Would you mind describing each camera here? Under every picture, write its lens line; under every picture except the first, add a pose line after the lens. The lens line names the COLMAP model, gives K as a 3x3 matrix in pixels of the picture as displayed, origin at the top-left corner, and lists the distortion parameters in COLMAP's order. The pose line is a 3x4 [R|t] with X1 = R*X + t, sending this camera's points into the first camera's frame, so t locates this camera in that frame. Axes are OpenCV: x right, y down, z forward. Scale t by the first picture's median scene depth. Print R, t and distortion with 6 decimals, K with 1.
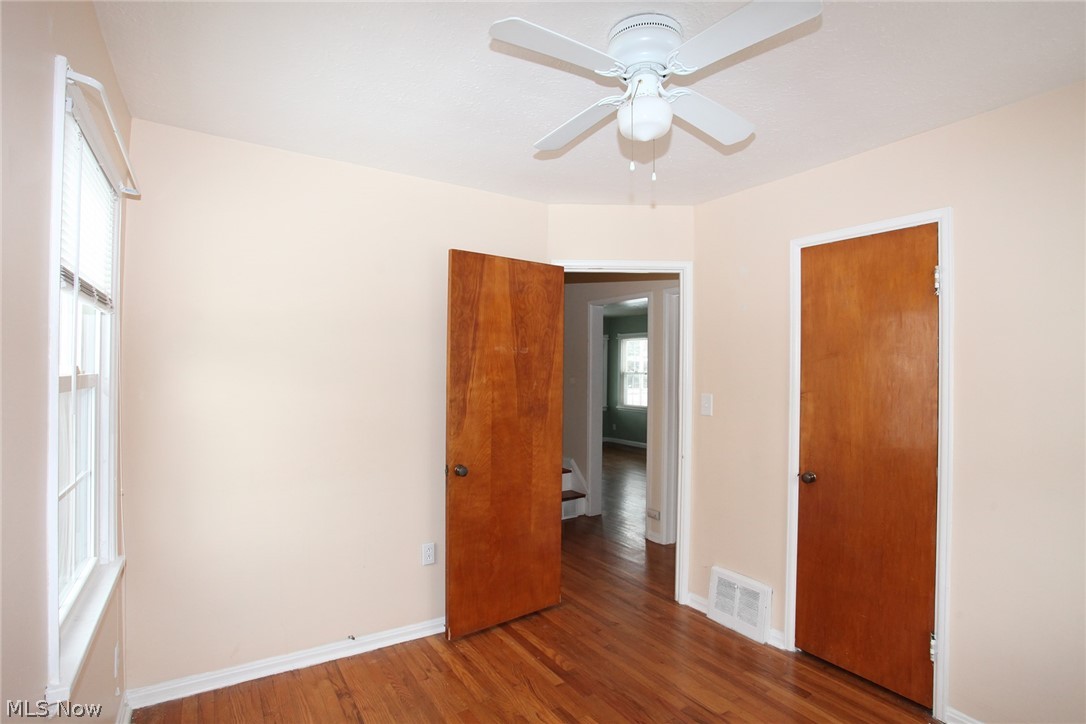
lens RADIAL K [[534.2, 0, 543.0], [0, 534.2, 362.0], [0, 0, 1]] dist [-0.068948, 0.041019]
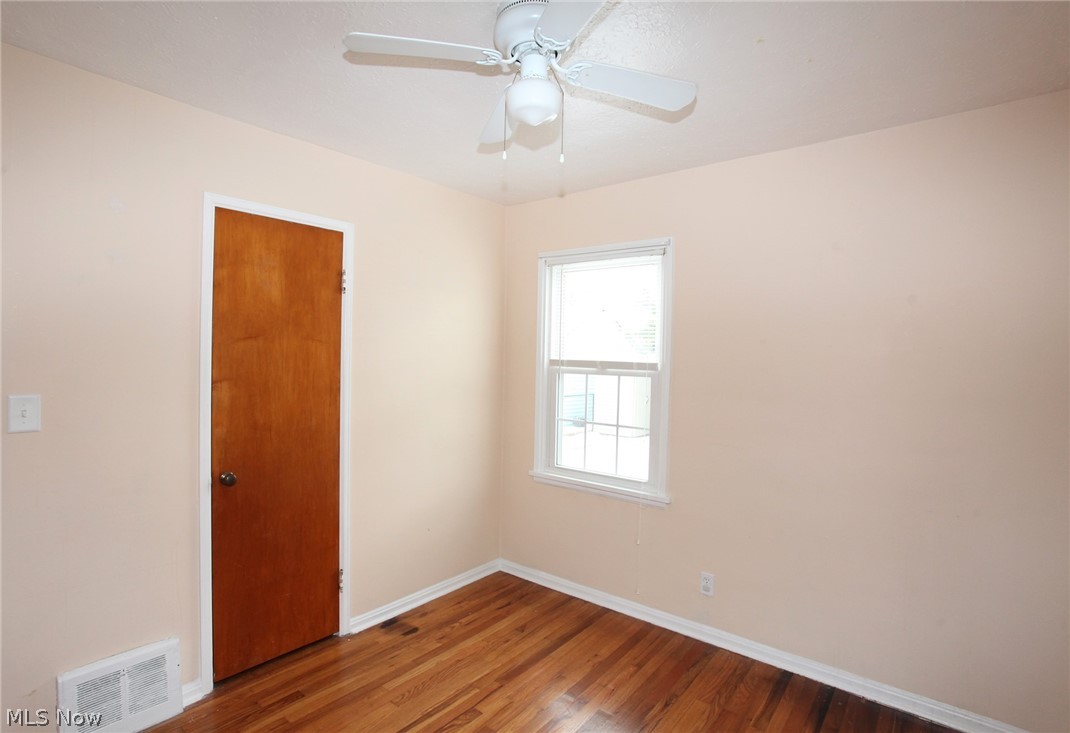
lens RADIAL K [[535.0, 0, 522.1], [0, 535.0, 372.7], [0, 0, 1]] dist [-0.013714, 0.001524]
pose [[-0.274232, -0.042232, 0.960736, -0.481632], [-0.032956, 0.998861, 0.034501, -0.001361], [-0.961099, -0.022201, -0.275311, 0.812546]]
